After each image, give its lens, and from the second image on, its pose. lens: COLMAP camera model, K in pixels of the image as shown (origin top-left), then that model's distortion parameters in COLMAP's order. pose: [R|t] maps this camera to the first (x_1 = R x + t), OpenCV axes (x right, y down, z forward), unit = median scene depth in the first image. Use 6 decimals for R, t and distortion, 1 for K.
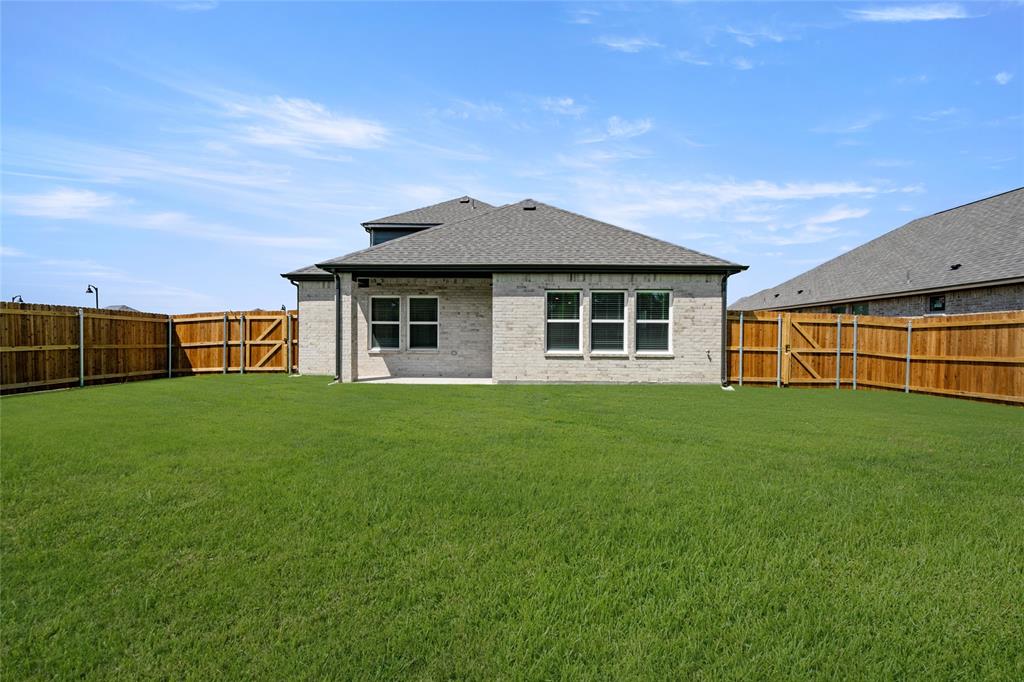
lens RADIAL K [[399.2, 0, 513.6], [0, 399.2, 339.7], [0, 0, 1]] dist [-0.001473, 0.000736]
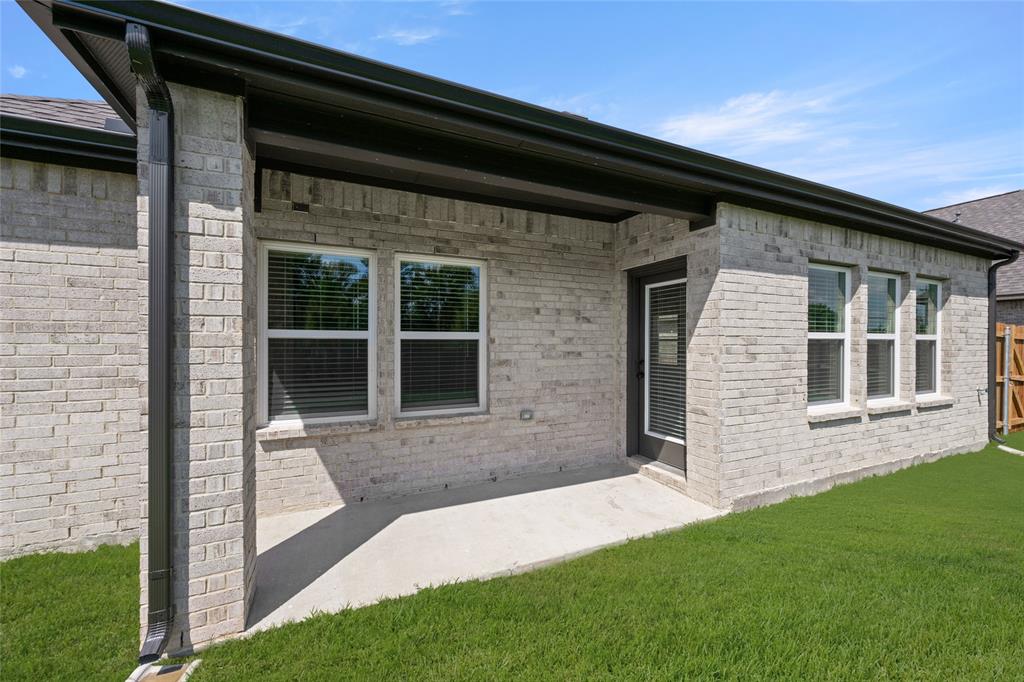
lens RADIAL K [[399.2, 0, 513.2], [0, 399.2, 341.6], [0, 0, 1]] dist [-0.001473, 0.000736]
pose [[0.899678, -0.004418, 0.436531, -0.371152], [0.003326, 0.999989, 0.003266, -0.043319], [-0.436541, -0.001486, 0.899683, 0.753791]]
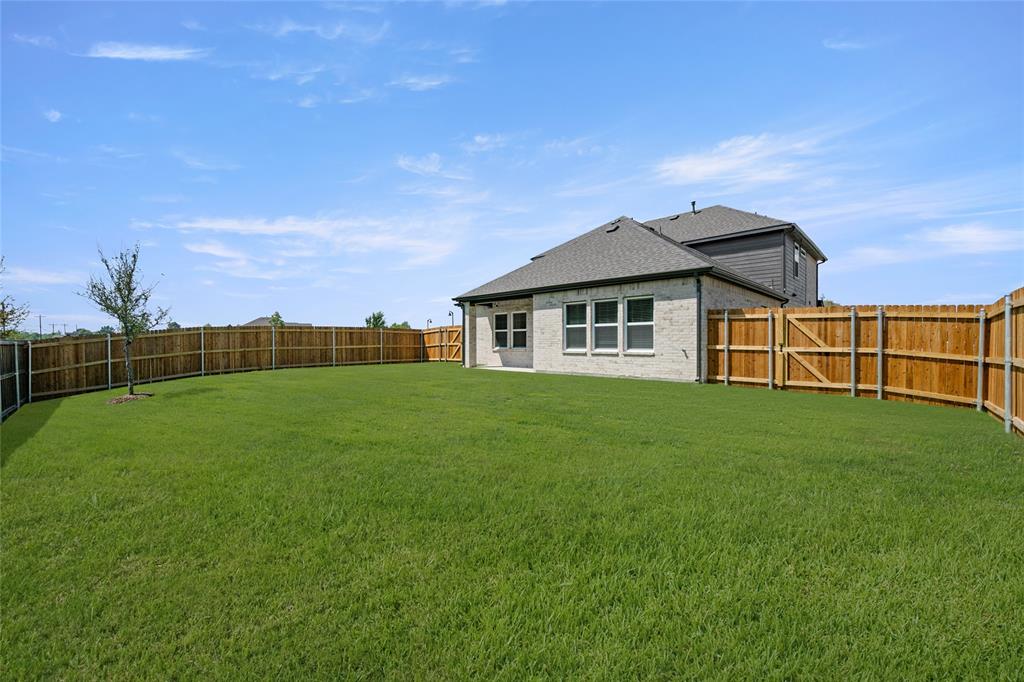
lens RADIAL K [[399.2, 0, 508.2], [0, 399.2, 345.0], [0, 0, 1]] dist [-0.001473, 0.000736]
pose [[0.724365, -0.002856, -0.689411, 0.854196], [0.004675, 0.999989, 0.000769, 0.012467], [0.689401, -0.003780, 0.724370, -0.089688]]
